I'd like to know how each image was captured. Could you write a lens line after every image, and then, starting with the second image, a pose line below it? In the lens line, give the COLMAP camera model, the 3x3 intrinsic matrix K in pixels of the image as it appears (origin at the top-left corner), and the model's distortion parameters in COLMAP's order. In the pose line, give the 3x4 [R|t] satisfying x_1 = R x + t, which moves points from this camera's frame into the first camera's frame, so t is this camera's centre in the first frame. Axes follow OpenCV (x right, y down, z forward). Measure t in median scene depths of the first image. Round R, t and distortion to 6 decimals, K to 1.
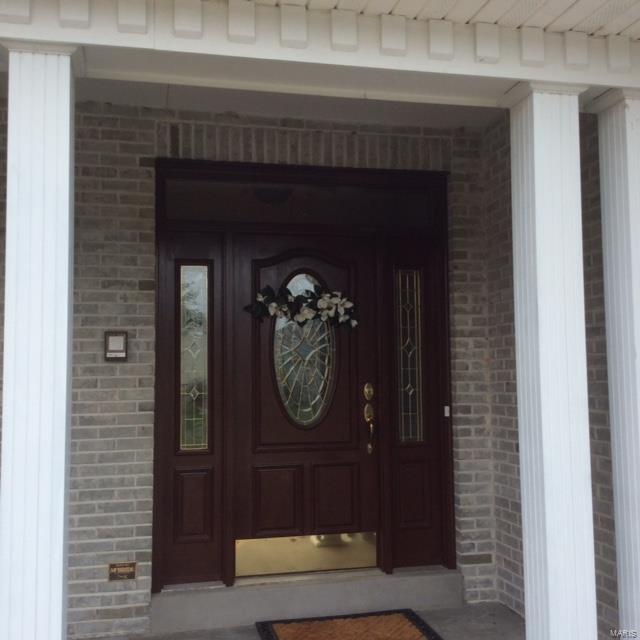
lens RADIAL K [[765.9, 0, 320.0], [0, 765.9, 320.0], [0, 0, 1]] dist [0.121901, -0.273494]
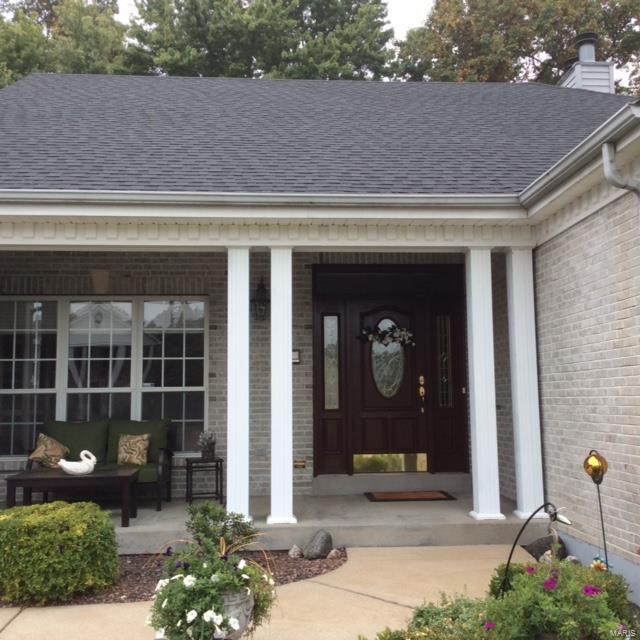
lens RADIAL K [[765.9, 0, 320.0], [0, 765.9, 320.0], [0, 0, 1]] dist [0.121901, -0.273494]
pose [[0.987858, -0.014346, -0.154697, 0.116973], [0.009960, 0.999527, -0.029090, -0.003651], [0.155041, 0.027196, 0.987534, -0.977011]]
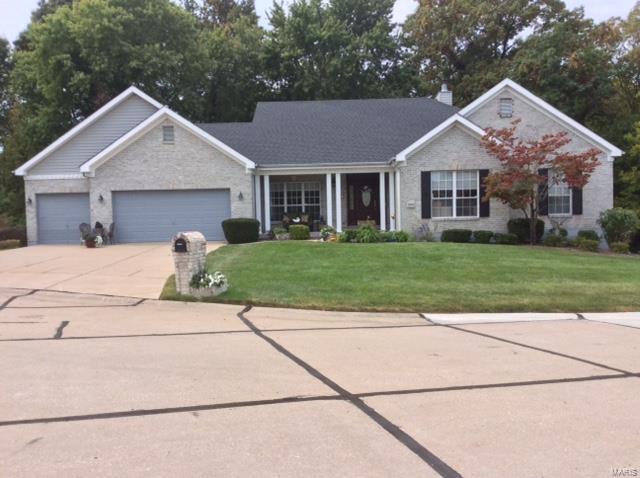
lens RADIAL K [[577.0, 0, 324.0], [0, 577.0, 240.8], [0, 0, 1]] dist [0.125922, -0.233716]
pose [[0.970776, 0.002595, -0.239974, 0.978341], [0.026692, 0.992570, 0.118714, -0.219066], [0.238499, -0.121650, 0.963493, -4.798772]]
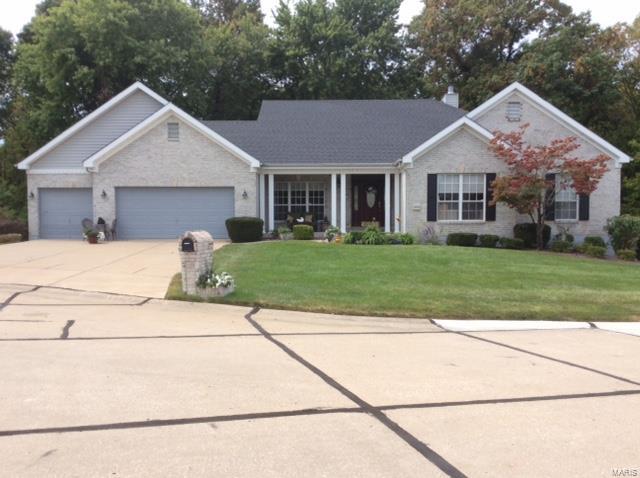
lens RADIAL K [[577.0, 0, 324.0], [0, 577.0, 240.8], [0, 0, 1]] dist [0.125922, -0.233716]
pose [[0.970848, 0.023107, -0.238578, 0.928112], [0.005809, 0.992782, 0.119796, -0.226920], [0.239624, -0.117690, 0.963706, -4.772545]]
